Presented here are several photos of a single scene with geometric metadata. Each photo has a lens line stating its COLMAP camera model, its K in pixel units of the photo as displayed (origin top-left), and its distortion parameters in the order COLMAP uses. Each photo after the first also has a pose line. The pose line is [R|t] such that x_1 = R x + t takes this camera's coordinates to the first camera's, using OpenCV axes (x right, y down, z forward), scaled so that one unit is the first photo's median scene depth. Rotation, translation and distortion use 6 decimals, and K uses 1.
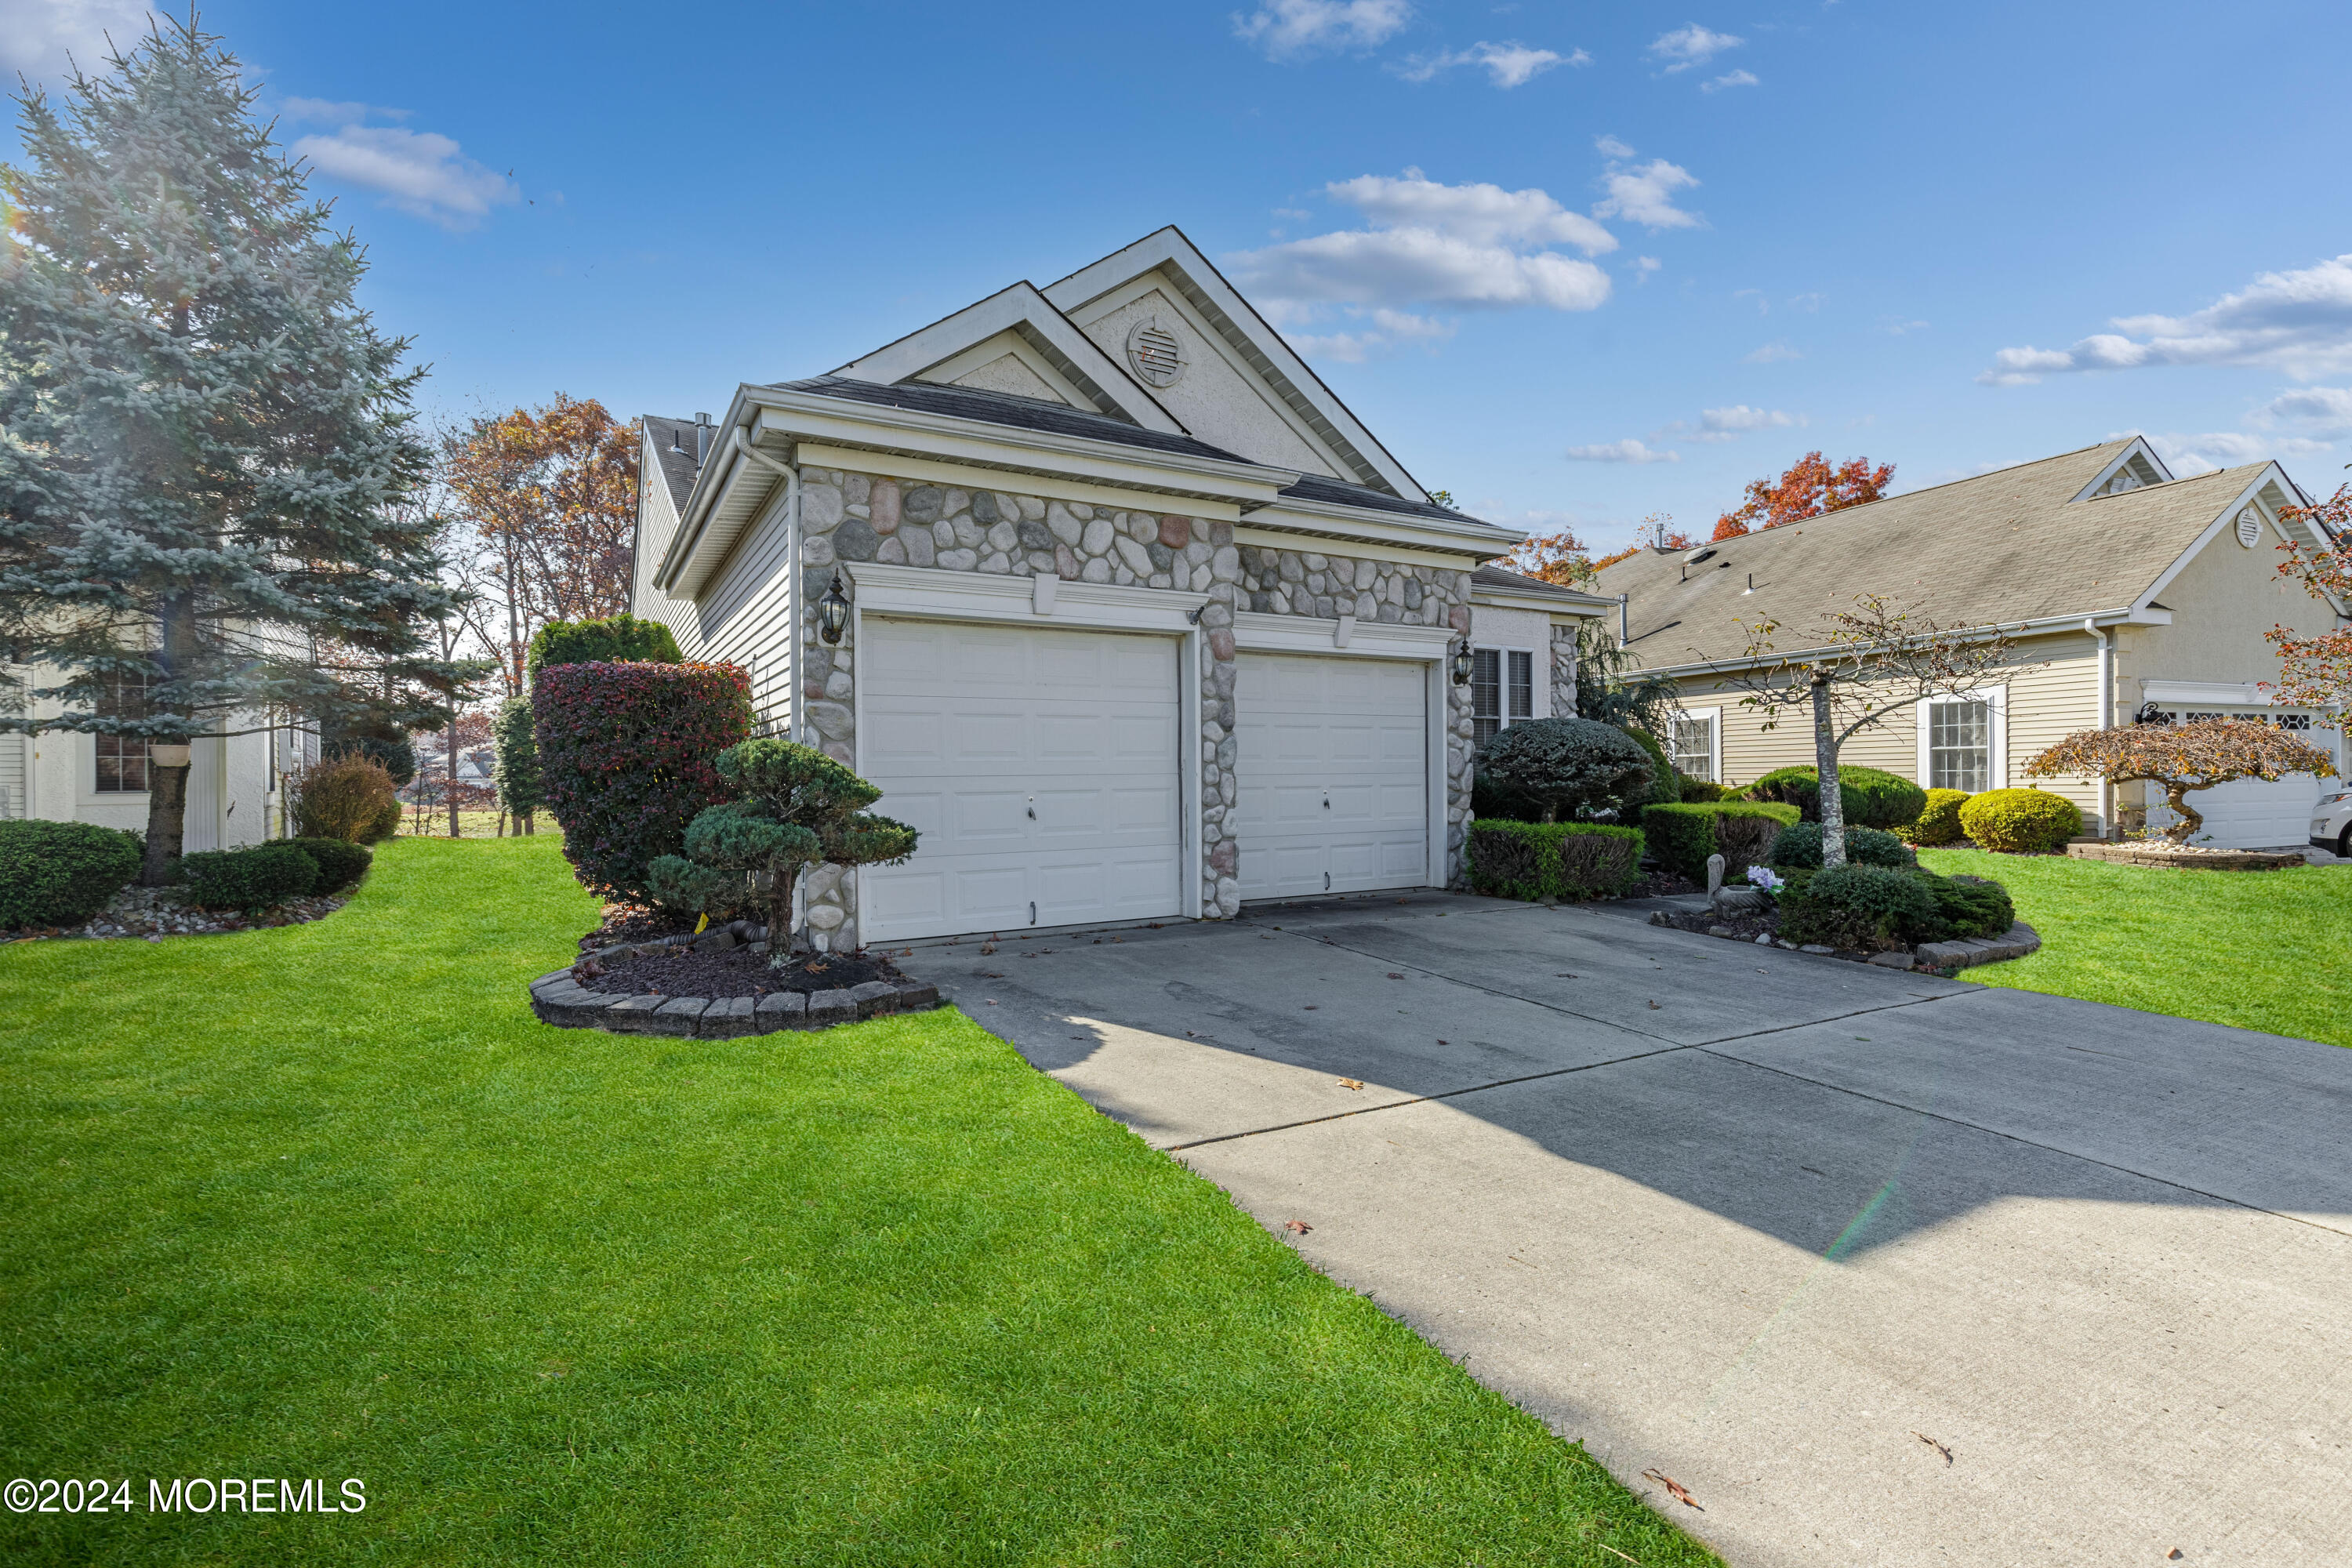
lens RADIAL K [[1067.1, 0, 1167.2], [0, 1067.1, 773.1], [0, 0, 1]] dist [0.000442, 0.000157]
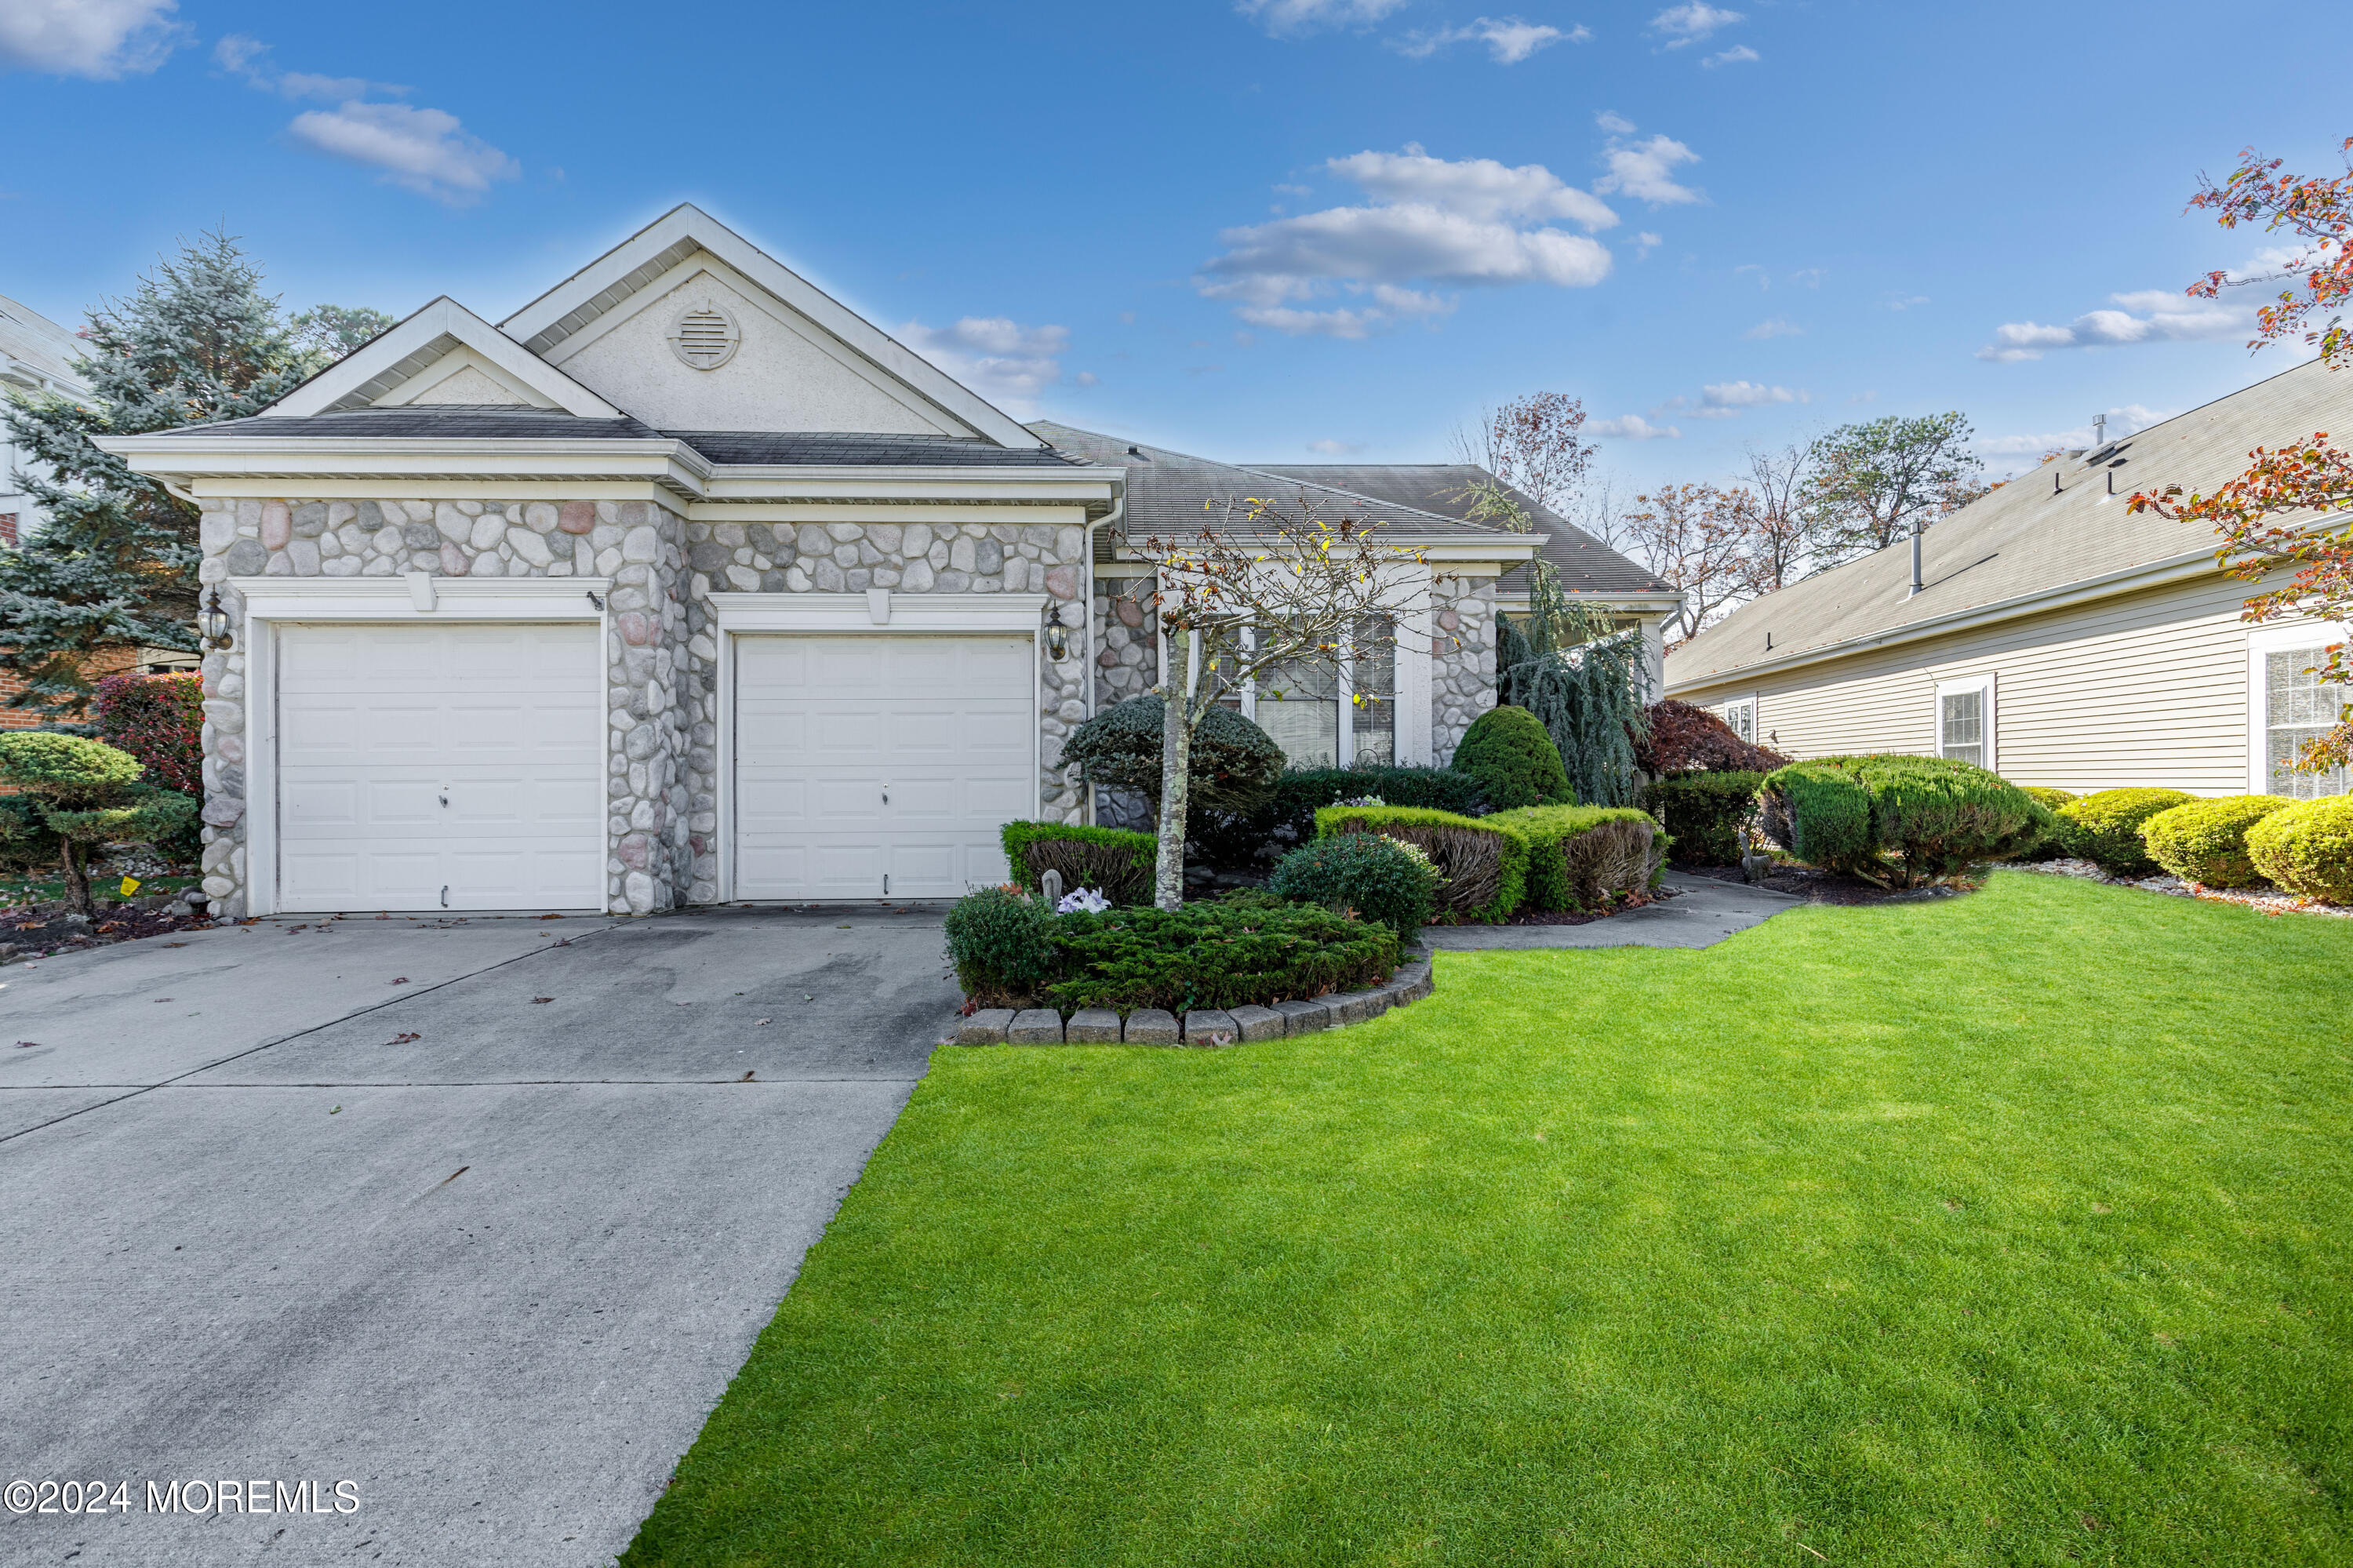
lens RADIAL K [[1067.6, 0, 1165.7], [0, 1067.6, 772.9], [0, 0, 1]] dist [0.000442, 0.000157]
pose [[0.885199, 0.001352, -0.465211, 0.936849], [-0.002557, 0.999995, -0.001958, 0.009551], [0.465206, 0.002923, 0.885198, 0.378686]]
